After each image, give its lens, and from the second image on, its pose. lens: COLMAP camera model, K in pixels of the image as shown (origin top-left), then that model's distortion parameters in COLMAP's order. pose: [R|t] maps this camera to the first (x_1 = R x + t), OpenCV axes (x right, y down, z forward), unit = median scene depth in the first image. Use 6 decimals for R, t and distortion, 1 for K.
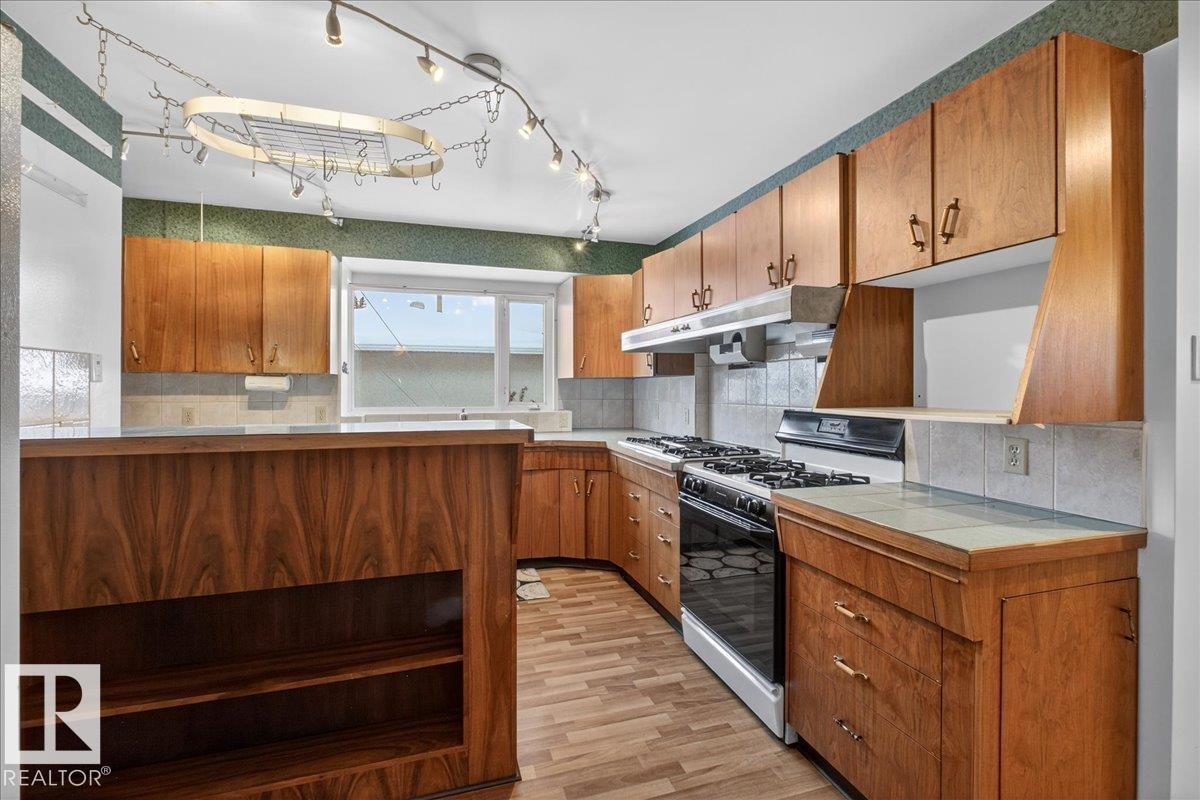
lens RADIAL K [[531.1, 0, 598.6], [0, 531.1, 389.9], [0, 0, 1]] dist [-0.000887, -0.000257]
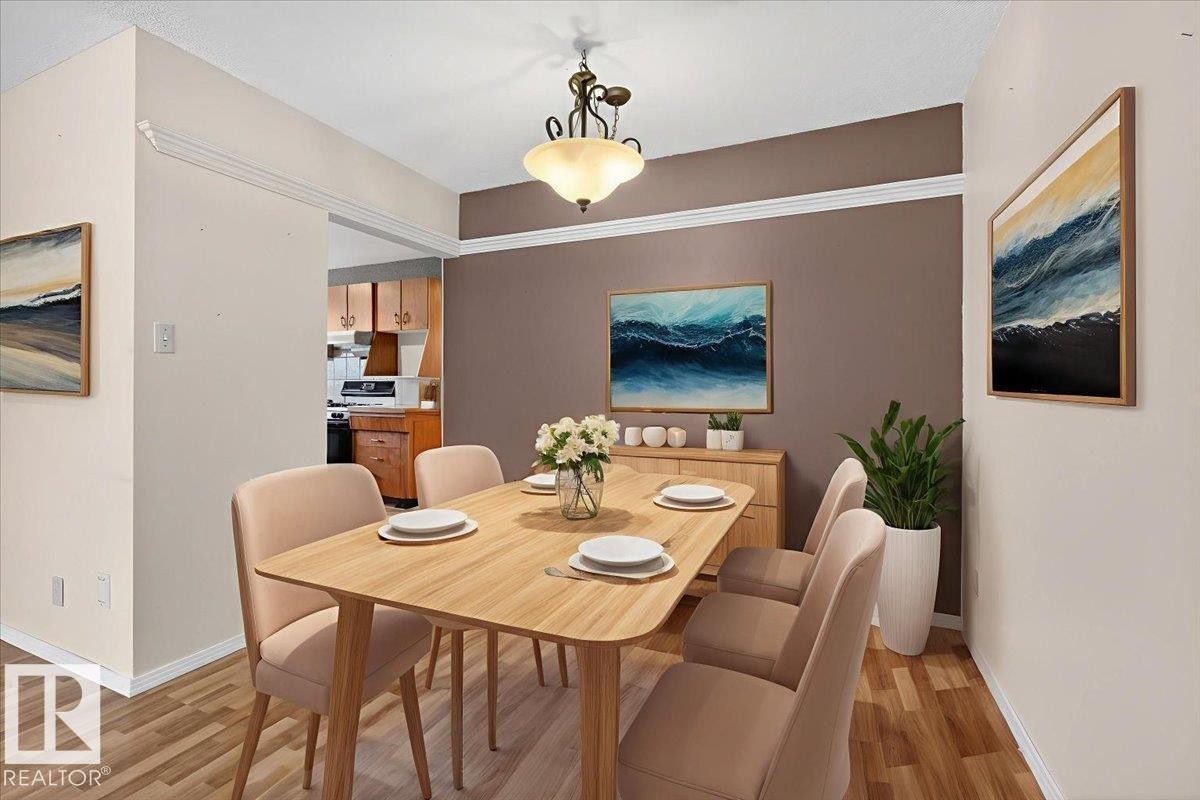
lens RADIAL K [[533.3, 0, 598.7], [0, 533.3, 390.8], [0, 0, 1]] dist [-0.000843, -0.000069]
pose [[0.663663, -0.004060, 0.748020, -0.371416], [0.000434, 0.999987, 0.005043, 0.043597], [-0.748031, -0.003022, 0.663657, -0.763043]]
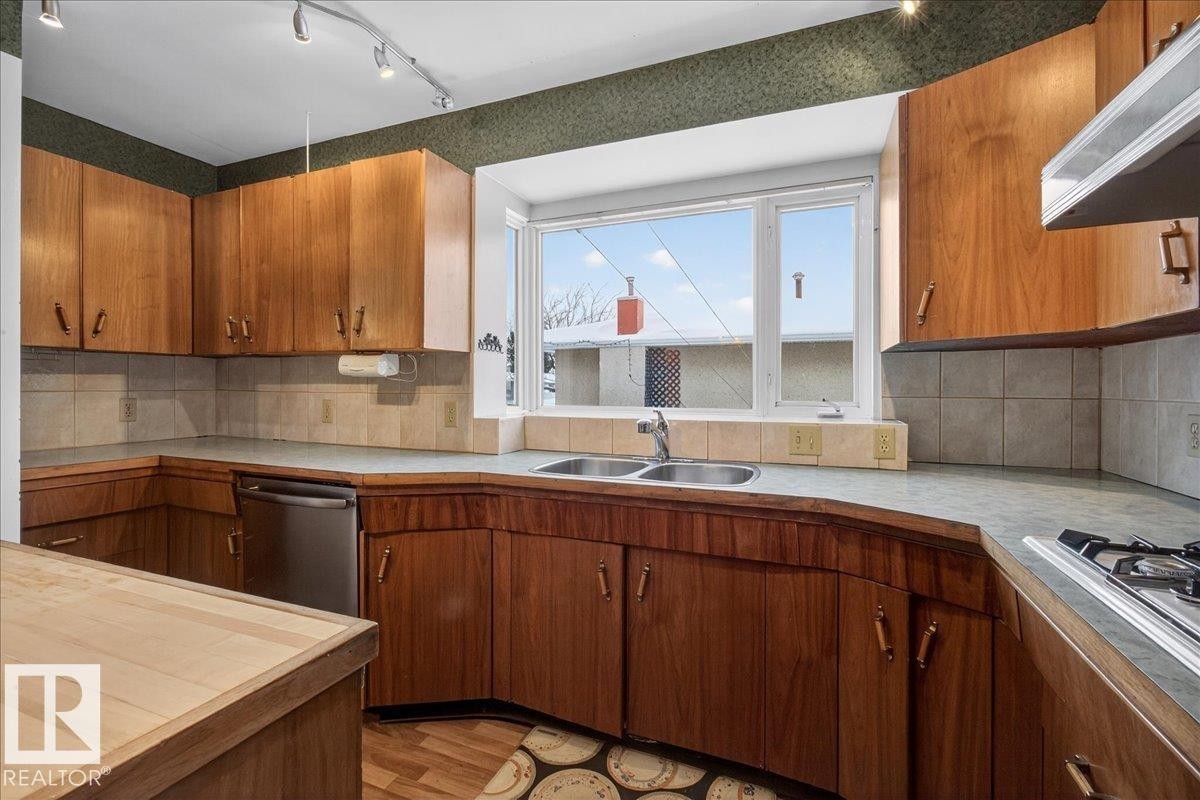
lens RADIAL K [[531.1, 0, 598.6], [0, 531.1, 389.9], [0, 0, 1]] dist [-0.000887, -0.000257]
pose [[0.768812, 0.005334, -0.639452, 0.045435], [-0.002914, 0.999984, 0.004838, 0.014219], [0.639468, -0.001856, 0.768816, 0.654876]]
